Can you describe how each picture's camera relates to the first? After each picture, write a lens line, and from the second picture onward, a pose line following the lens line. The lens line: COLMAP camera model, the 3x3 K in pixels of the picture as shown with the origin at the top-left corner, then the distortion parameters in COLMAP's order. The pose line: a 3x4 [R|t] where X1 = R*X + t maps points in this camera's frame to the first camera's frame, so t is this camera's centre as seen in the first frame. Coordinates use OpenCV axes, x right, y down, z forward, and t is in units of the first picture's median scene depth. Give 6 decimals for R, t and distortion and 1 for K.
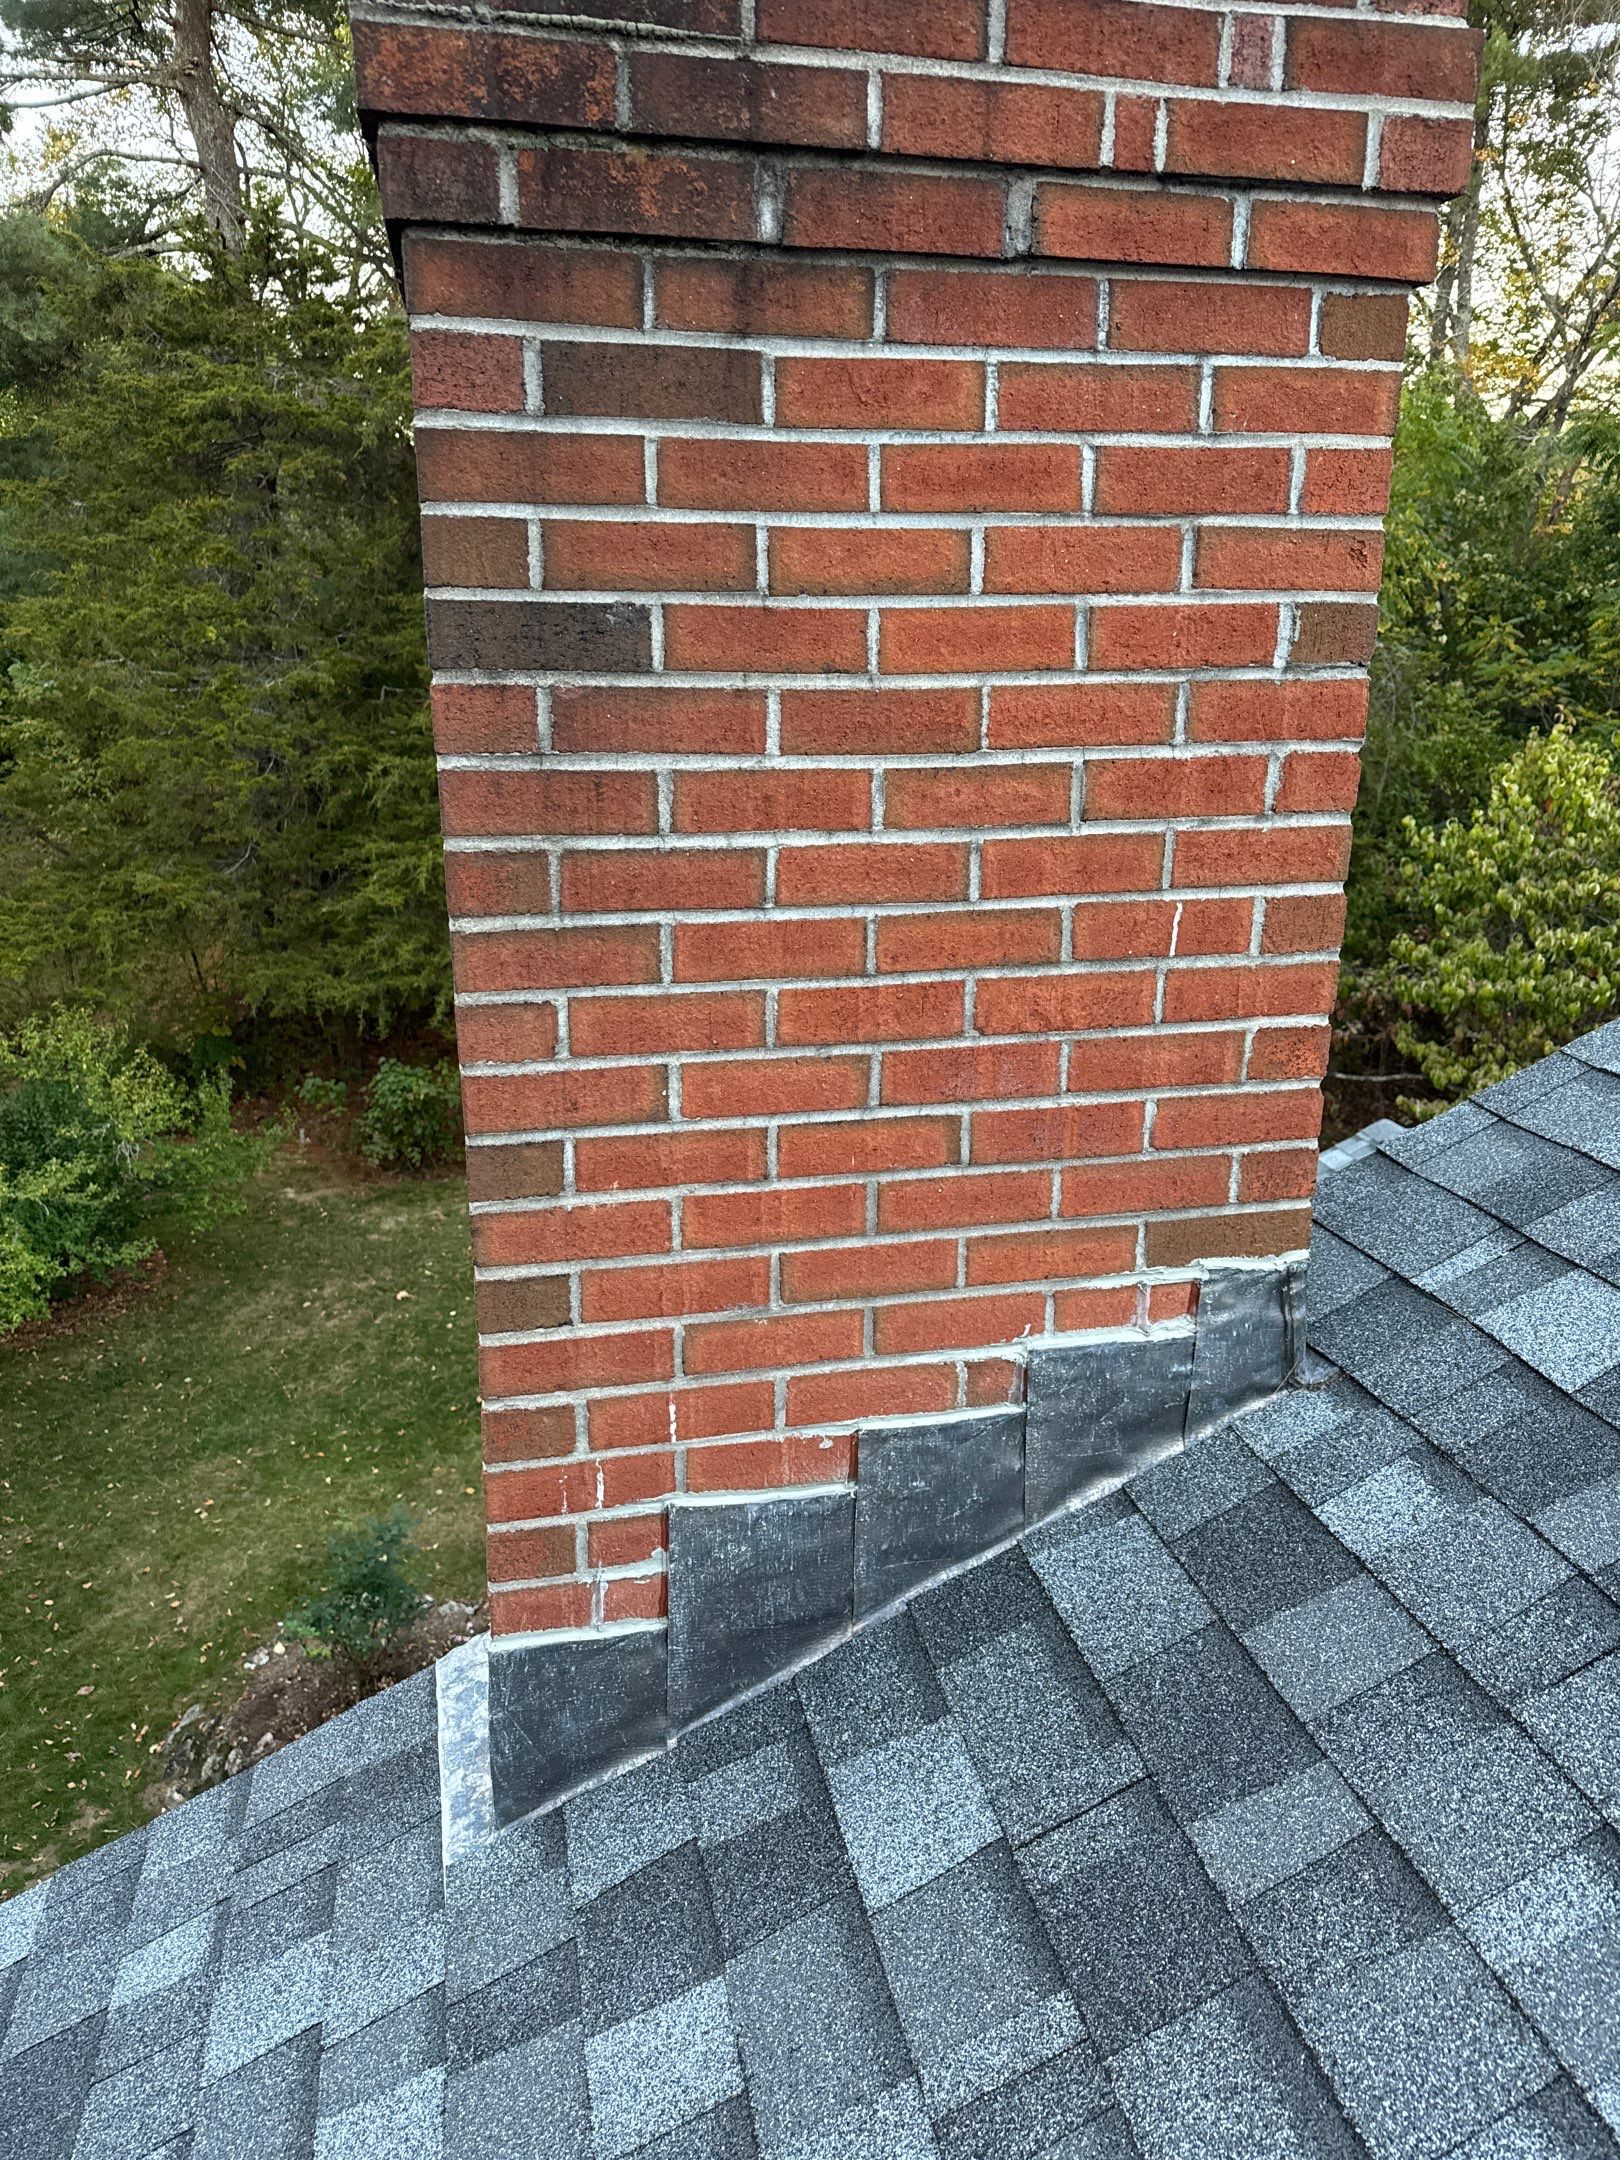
lens RADIAL K [[1459.2, 0, 810.0], [0, 1459.2, 1080.0], [0, 0, 1]] dist [0.041727, -0.065721]
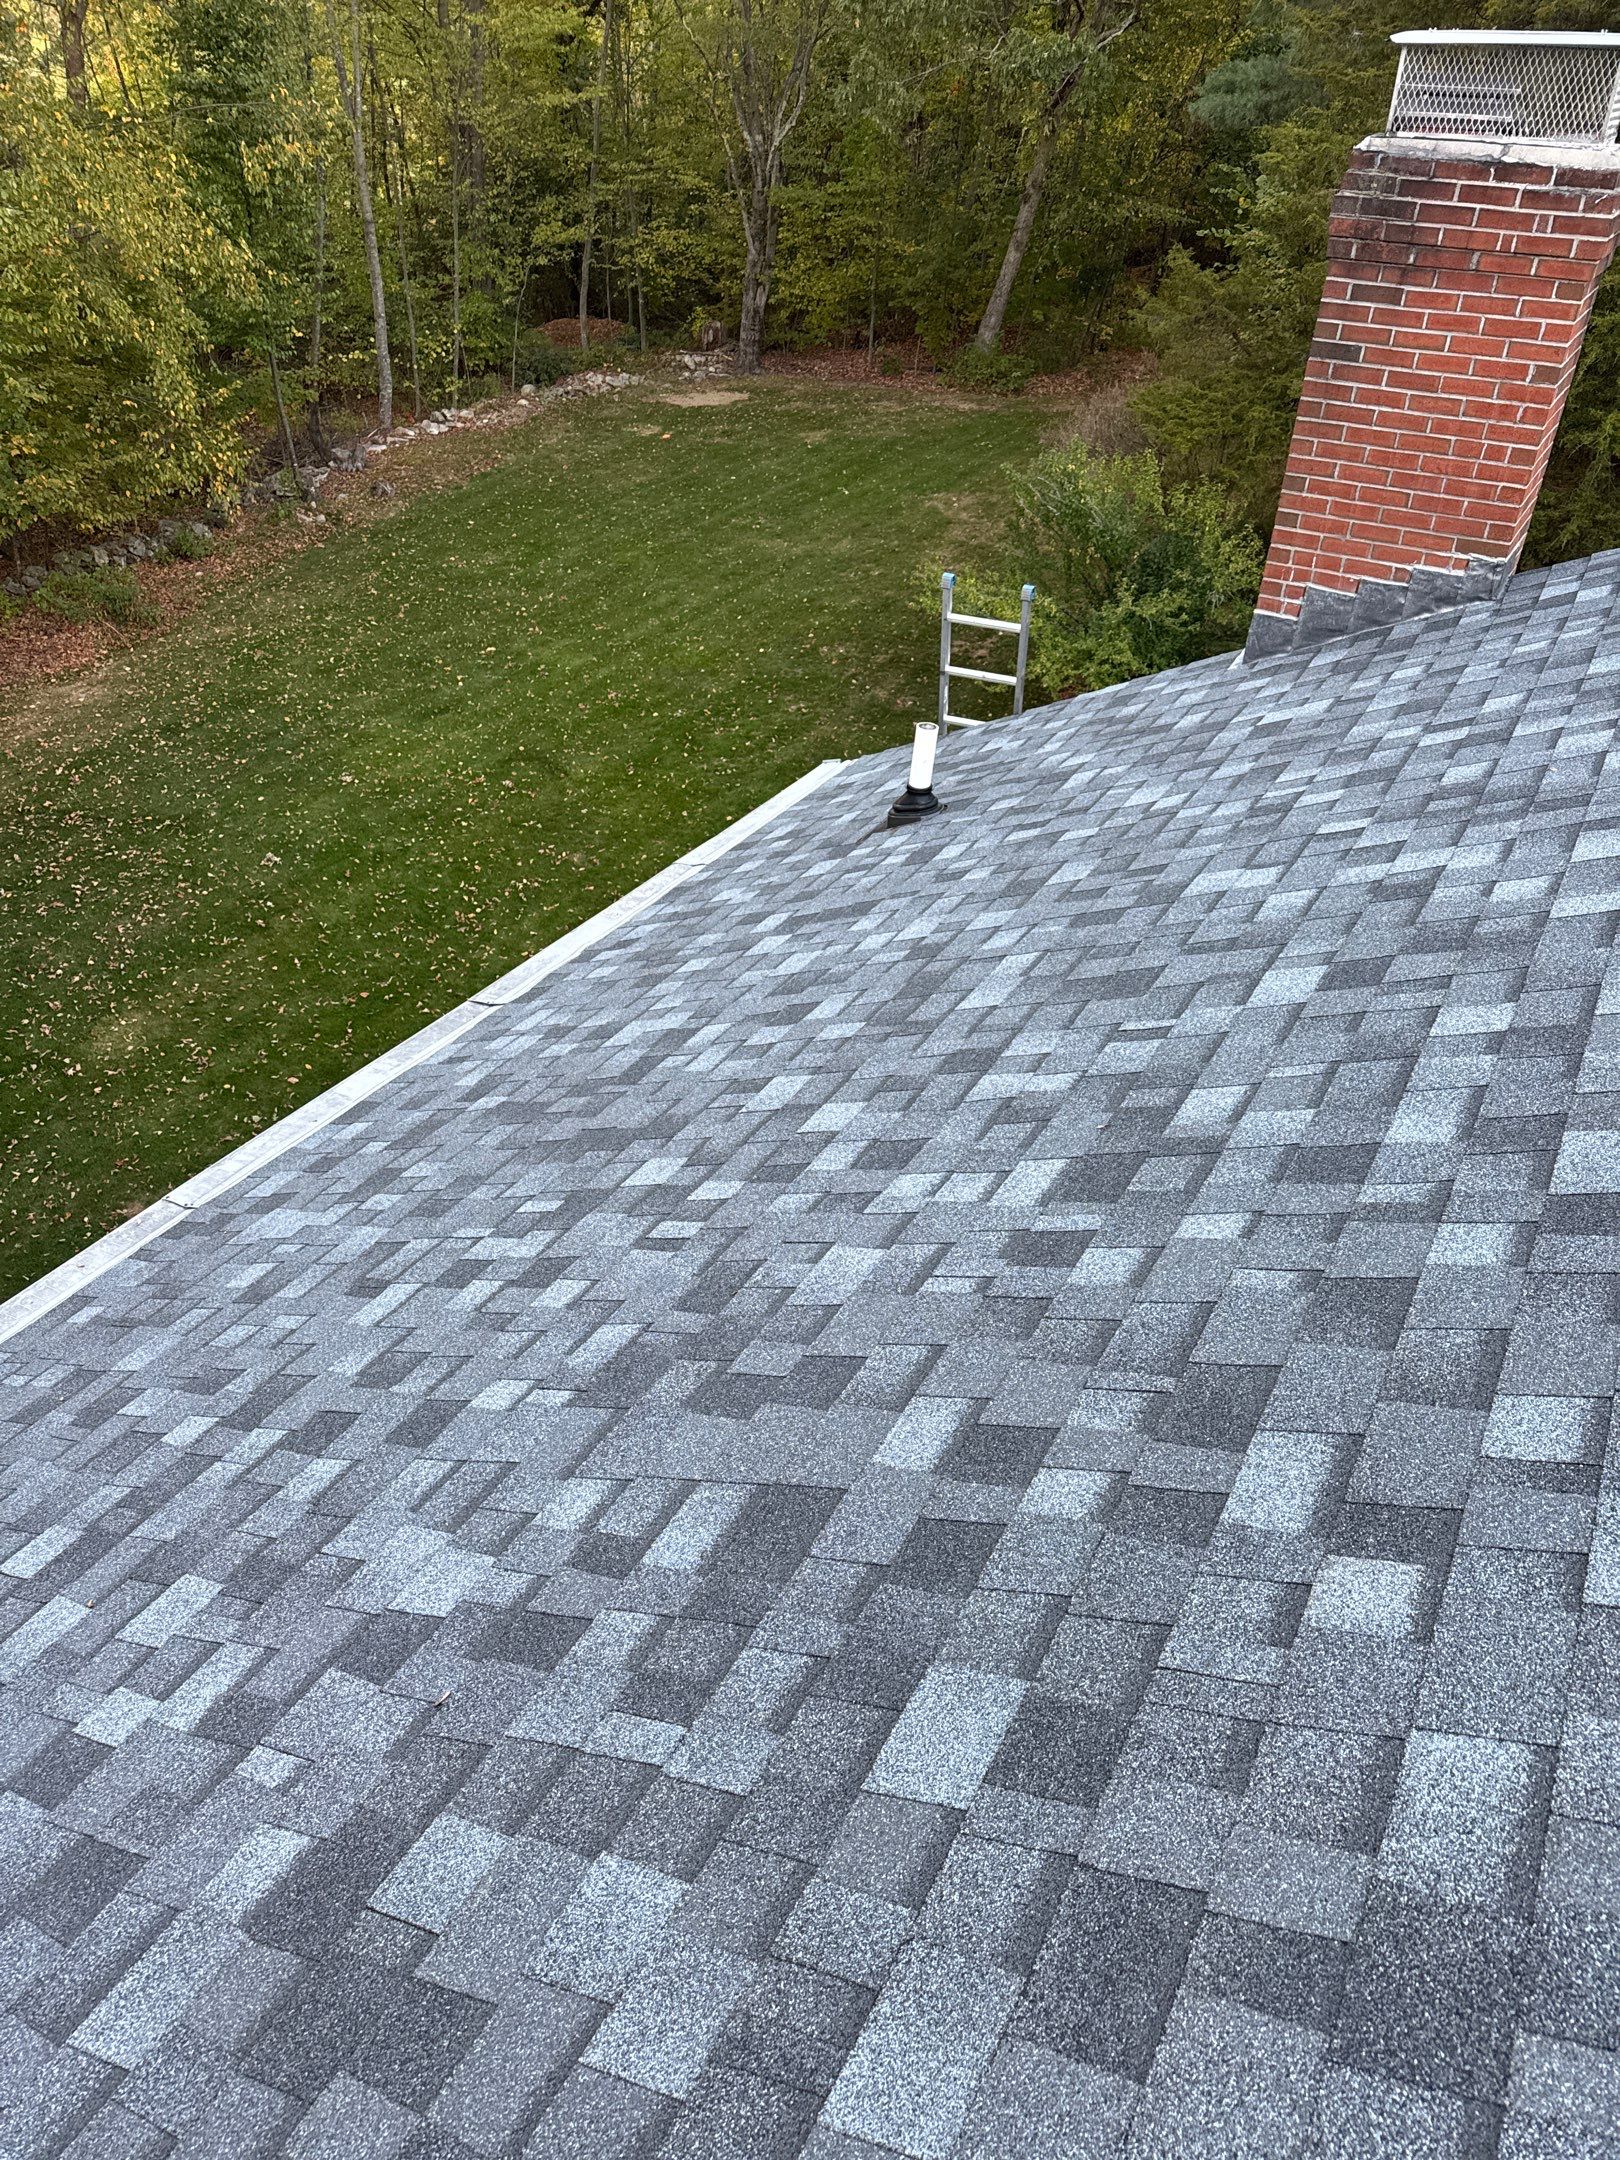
lens RADIAL K [[1459.2, 0, 810.0], [0, 1459.2, 1080.0], [0, 0, 1]] dist [0.041727, -0.065721]
pose [[0.737930, 0.401984, -0.542096, 1.679717], [-0.224166, 0.903643, 0.364937, 0.369219], [0.636560, -0.147778, 0.756936, -3.209227]]
